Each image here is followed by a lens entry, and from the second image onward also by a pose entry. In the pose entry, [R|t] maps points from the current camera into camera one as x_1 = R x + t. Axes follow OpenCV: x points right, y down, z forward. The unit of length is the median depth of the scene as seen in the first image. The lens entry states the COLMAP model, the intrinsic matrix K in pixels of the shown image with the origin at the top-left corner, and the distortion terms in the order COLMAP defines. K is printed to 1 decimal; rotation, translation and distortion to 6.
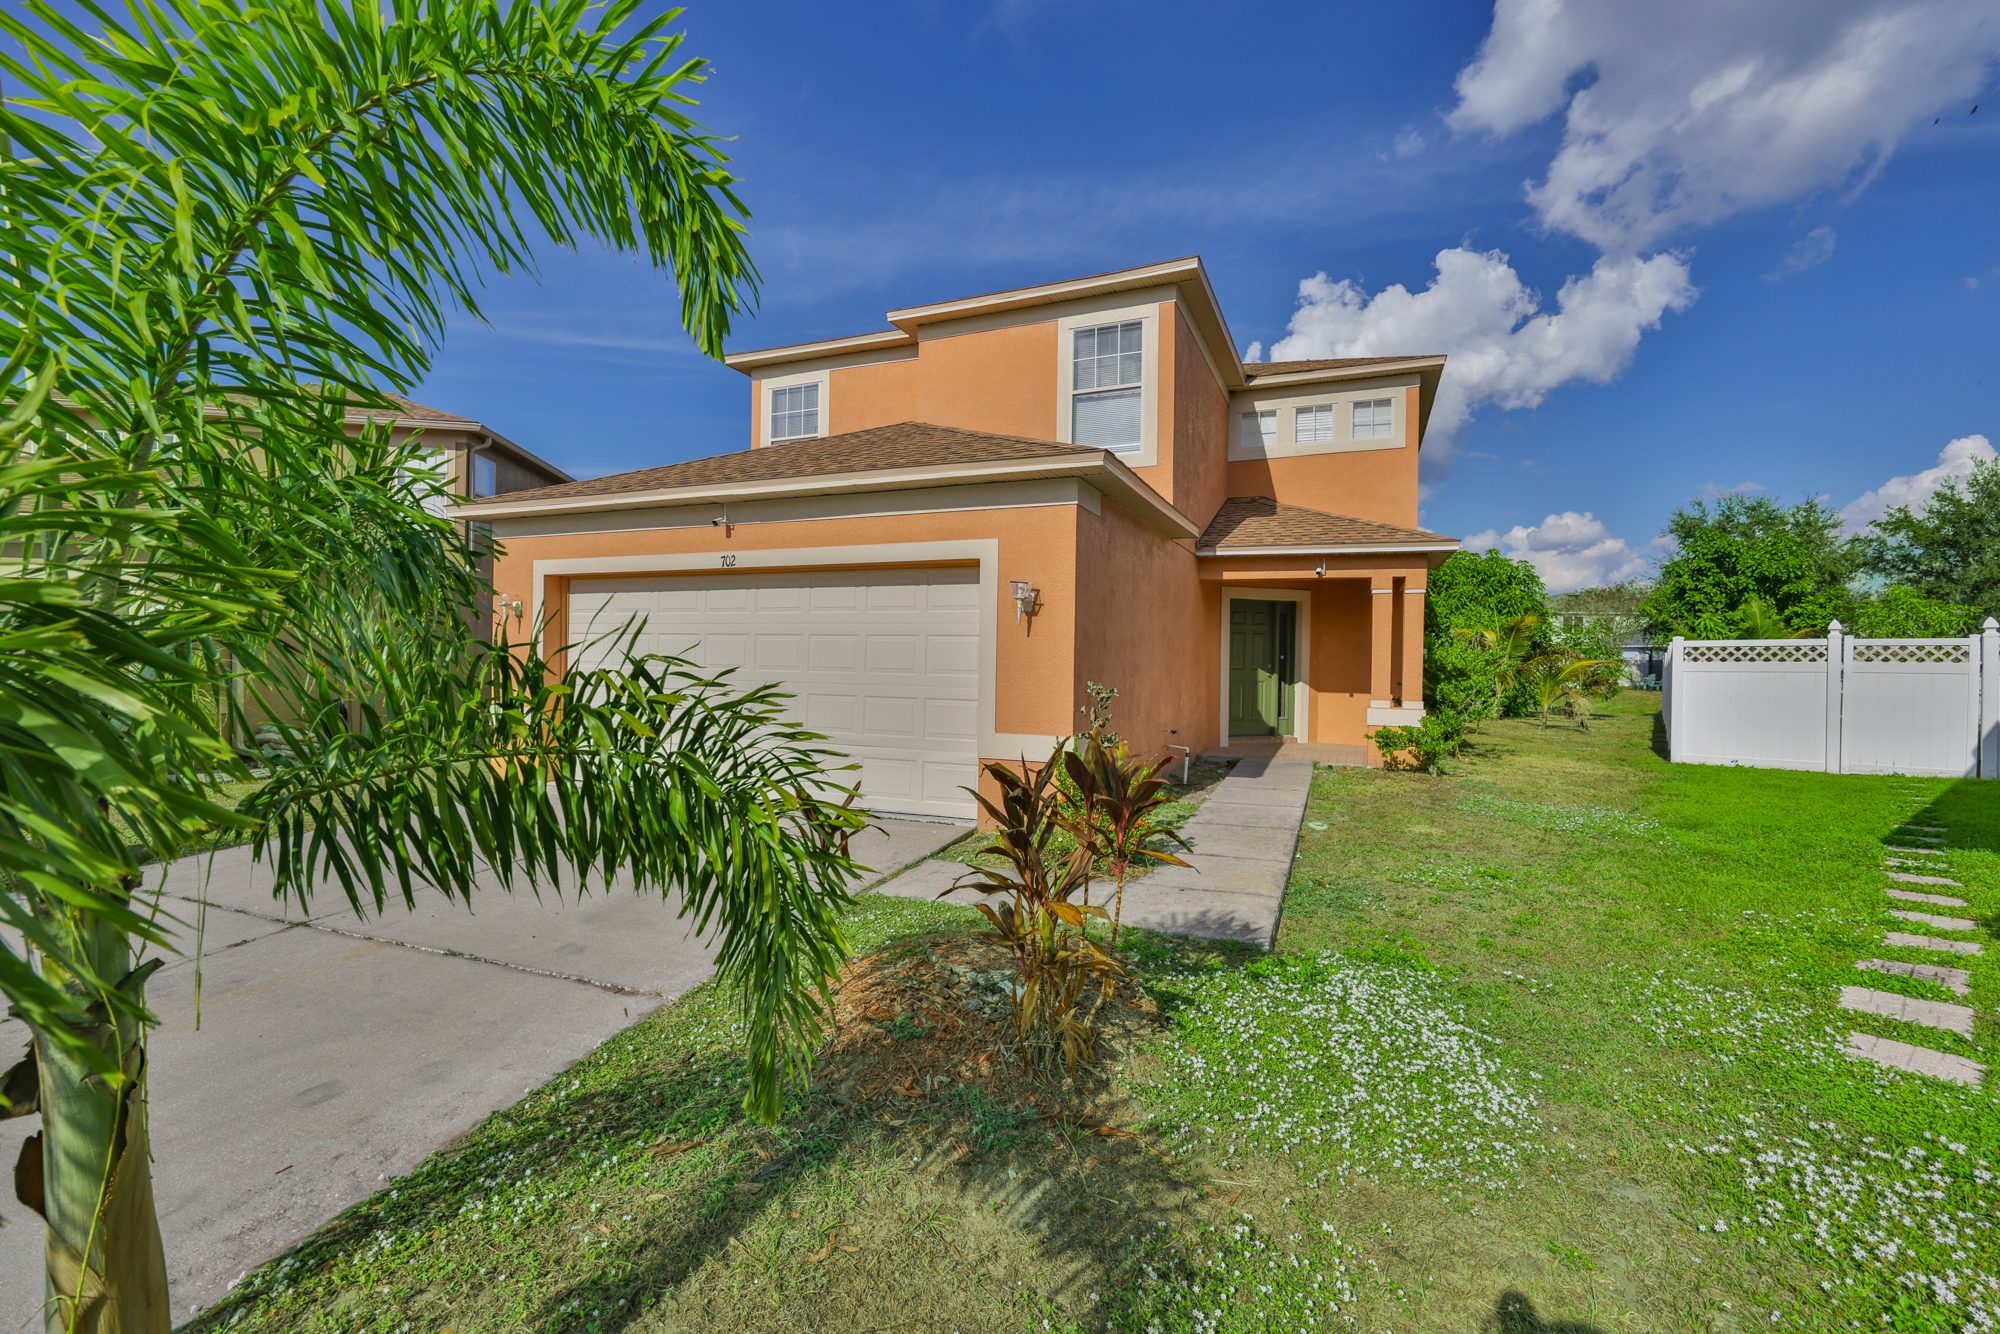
lens RADIAL K [[860.5, 0, 1007.9], [0, 860.5, 676.7], [0, 0, 1]] dist [0.003756, 0.000078]
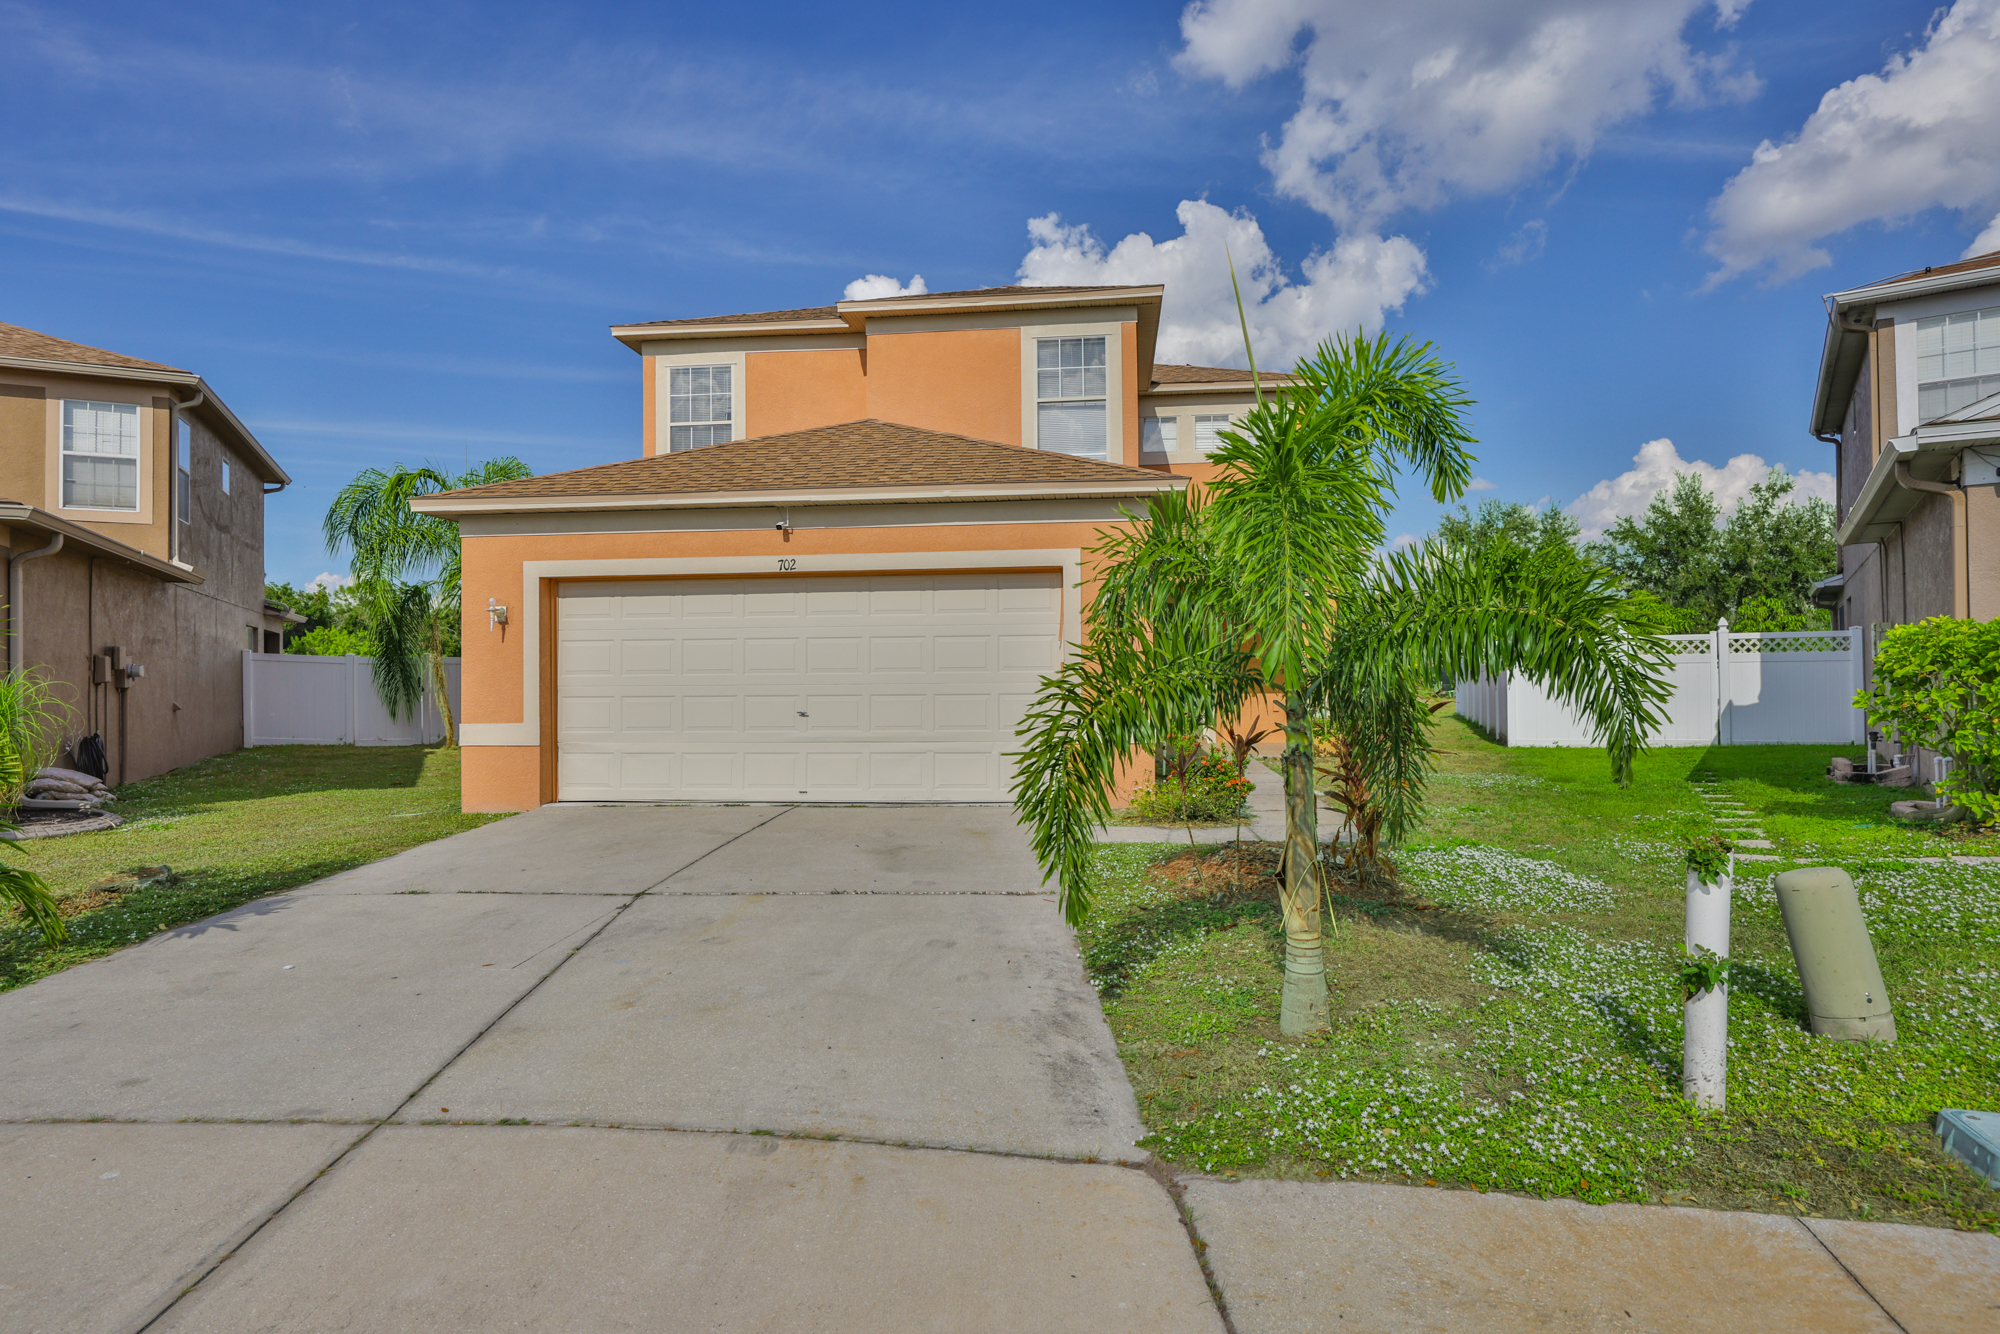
lens RADIAL K [[1115.9, 0, 1002.0], [0, 1115.9, 682.3], [0, 0, 1]] dist [-0.002403, -0.000288]
pose [[0.952929, -0.023370, 0.302290, -0.240430], [0.029774, 0.999419, -0.016593, 0.015612], [-0.301727, 0.024812, 0.953071, -0.152839]]
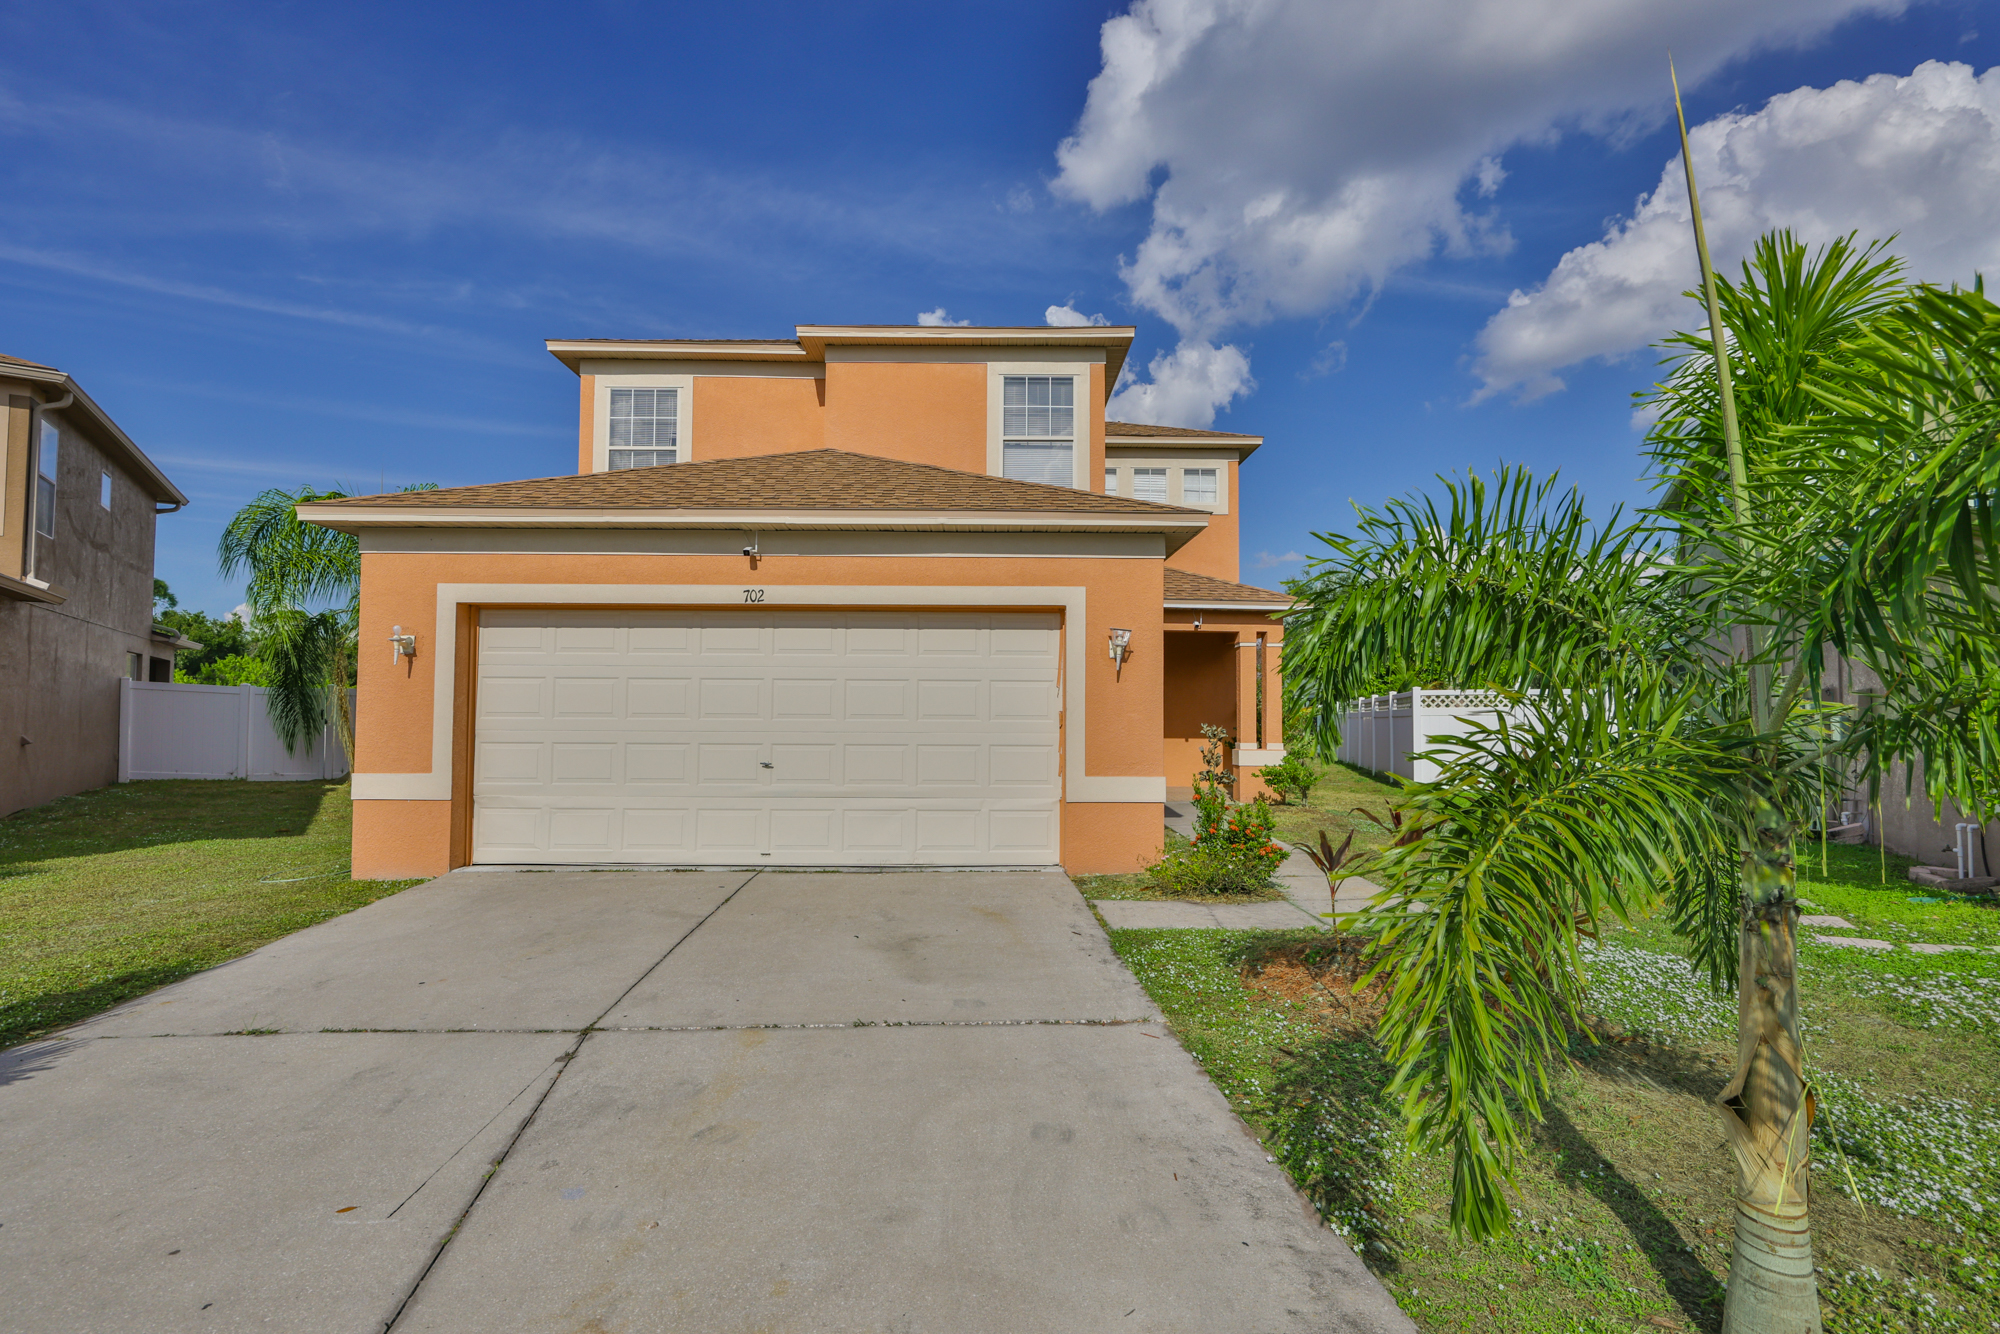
lens RADIAL K [[976.7, 0, 1001.9], [0, 976.7, 694.9], [0, 0, 1]] dist [-0.008930, 0.001986]
pose [[0.910231, -0.000103, 0.414101, -0.253119], [0.016927, 0.999173, -0.036959, 0.004132], [-0.413755, 0.040650, 0.909480, -0.004621]]
